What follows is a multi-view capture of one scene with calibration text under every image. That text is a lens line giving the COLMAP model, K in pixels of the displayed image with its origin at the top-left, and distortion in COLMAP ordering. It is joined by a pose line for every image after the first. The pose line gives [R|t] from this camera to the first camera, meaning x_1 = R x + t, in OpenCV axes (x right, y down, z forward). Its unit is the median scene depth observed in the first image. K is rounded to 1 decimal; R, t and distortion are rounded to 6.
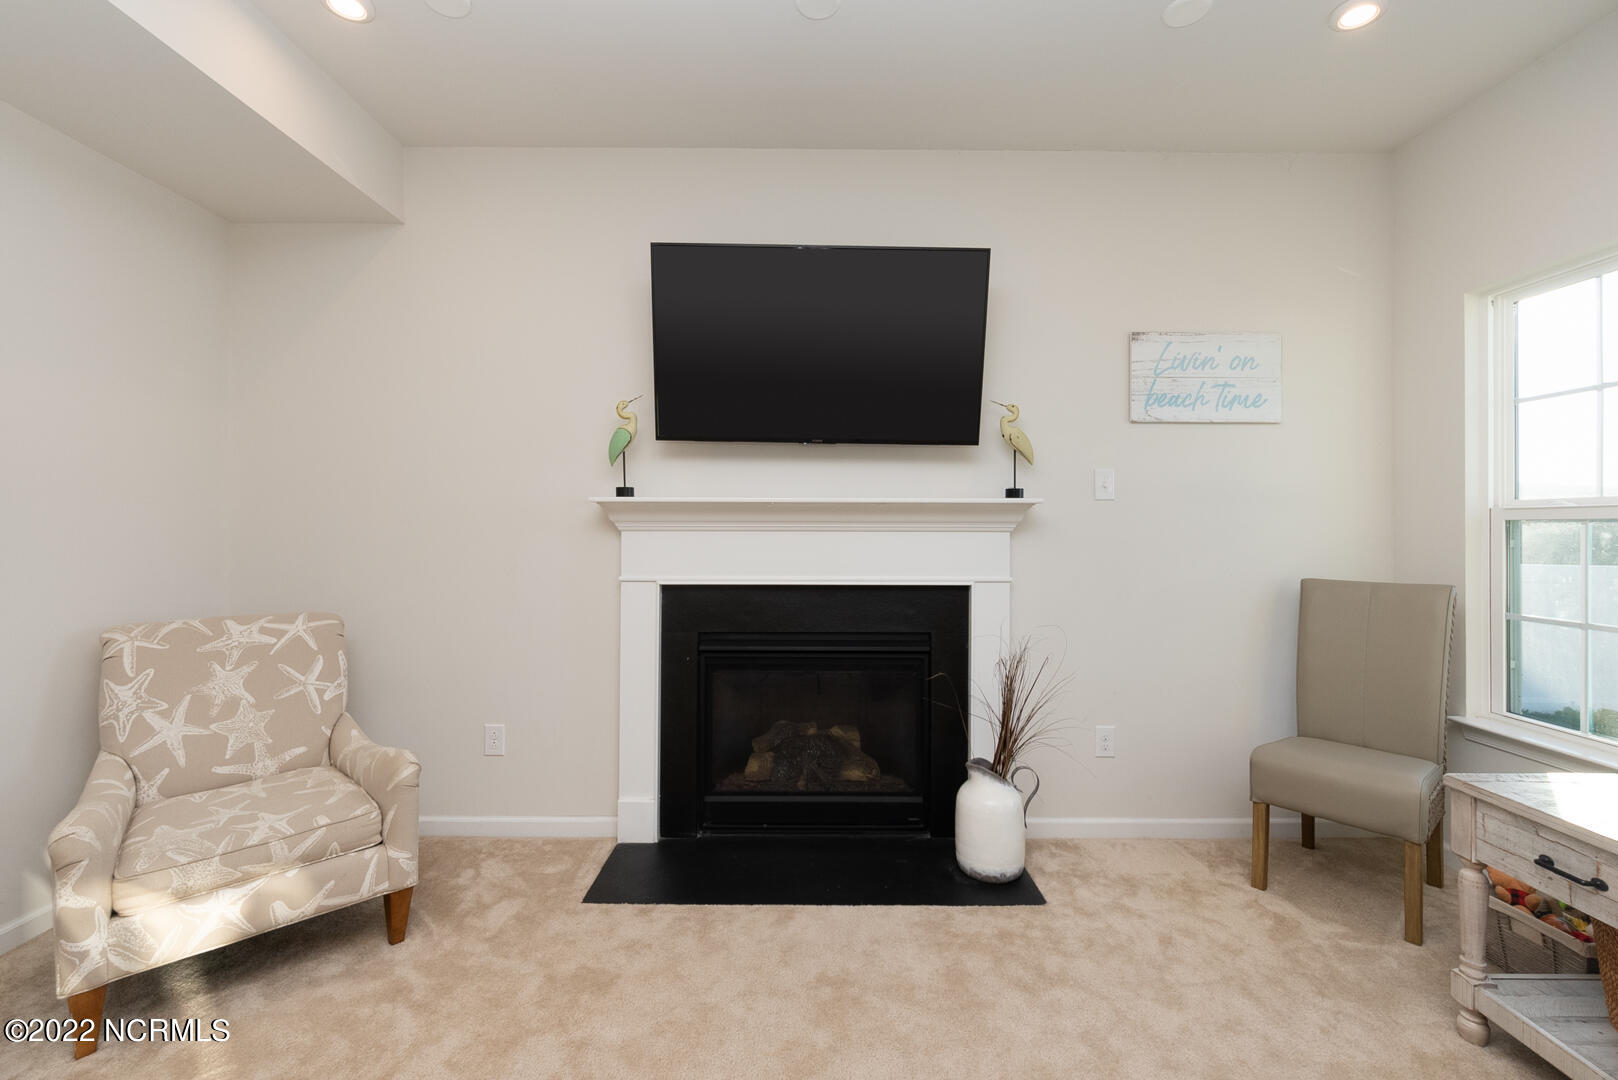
lens RADIAL K [[701.9, 0, 804.6], [0, 701.9, 528.6], [0, 0, 1]] dist [-0.005409, 0.000468]
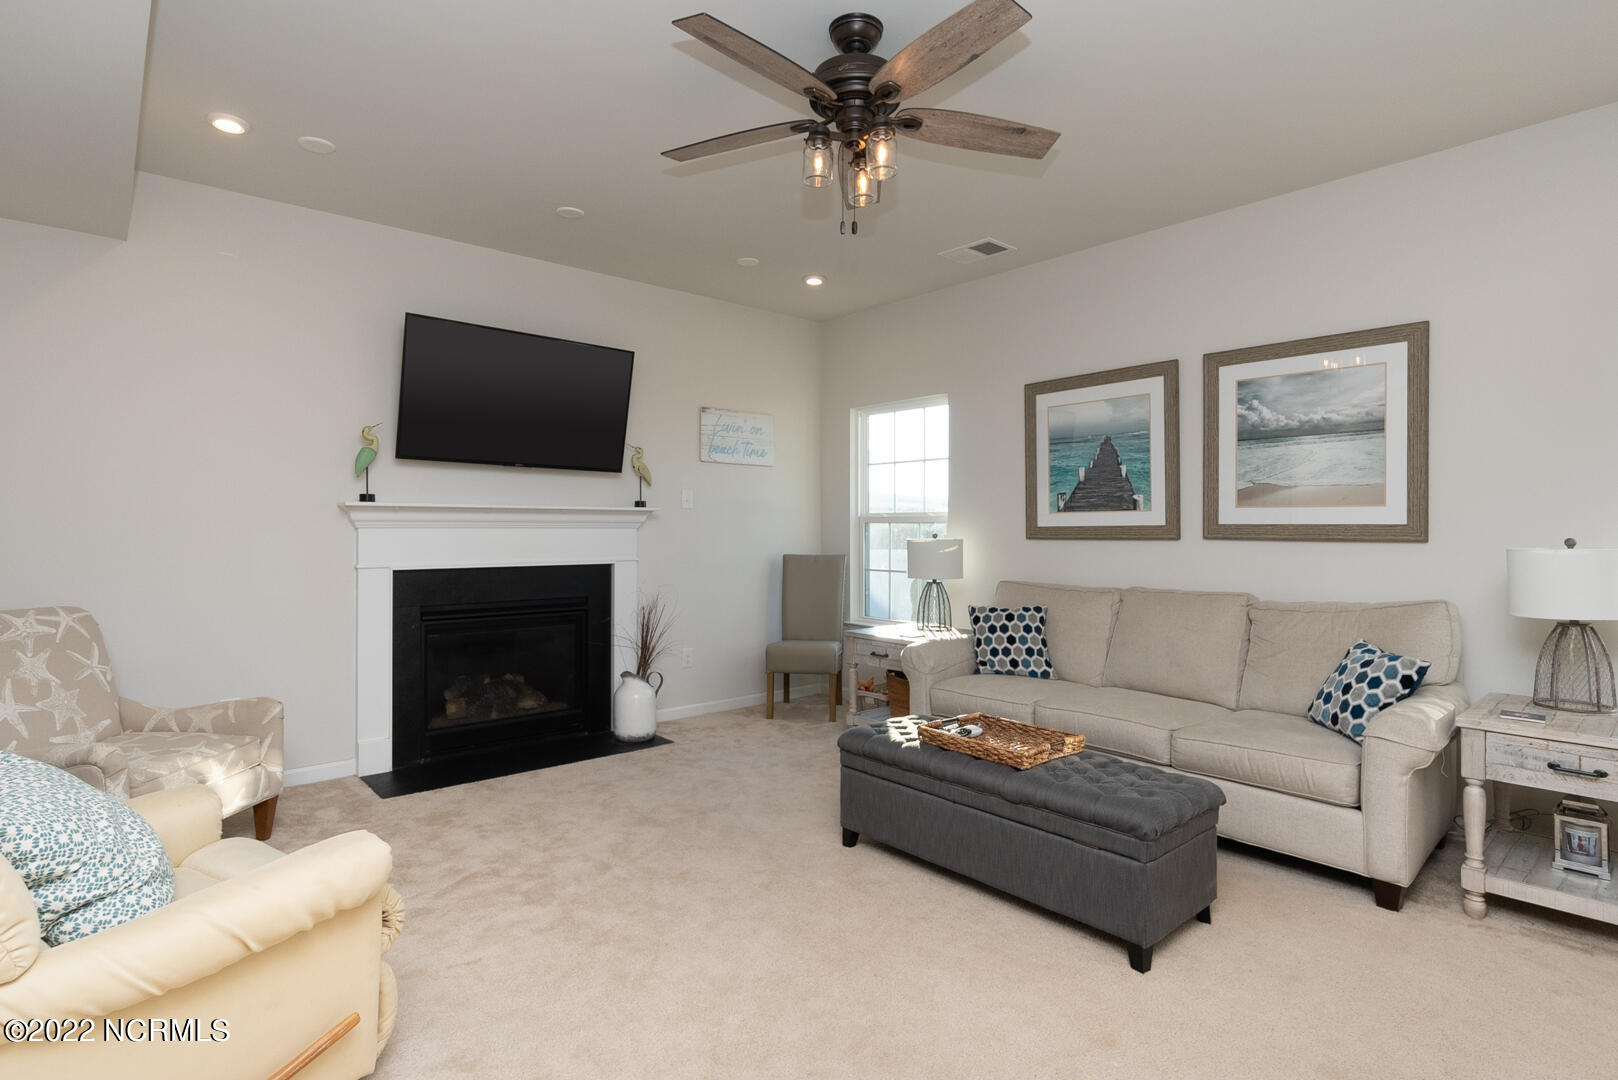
lens RADIAL K [[883.4, 0, 801.3], [0, 883.4, 528.1], [0, 0, 1]] dist [0.021353, 0.000658]
pose [[0.760903, -0.001809, 0.648864, -0.741500], [-0.001208, 0.999990, 0.004204, -0.005535], [-0.648865, -0.003983, 0.760893, -0.771316]]
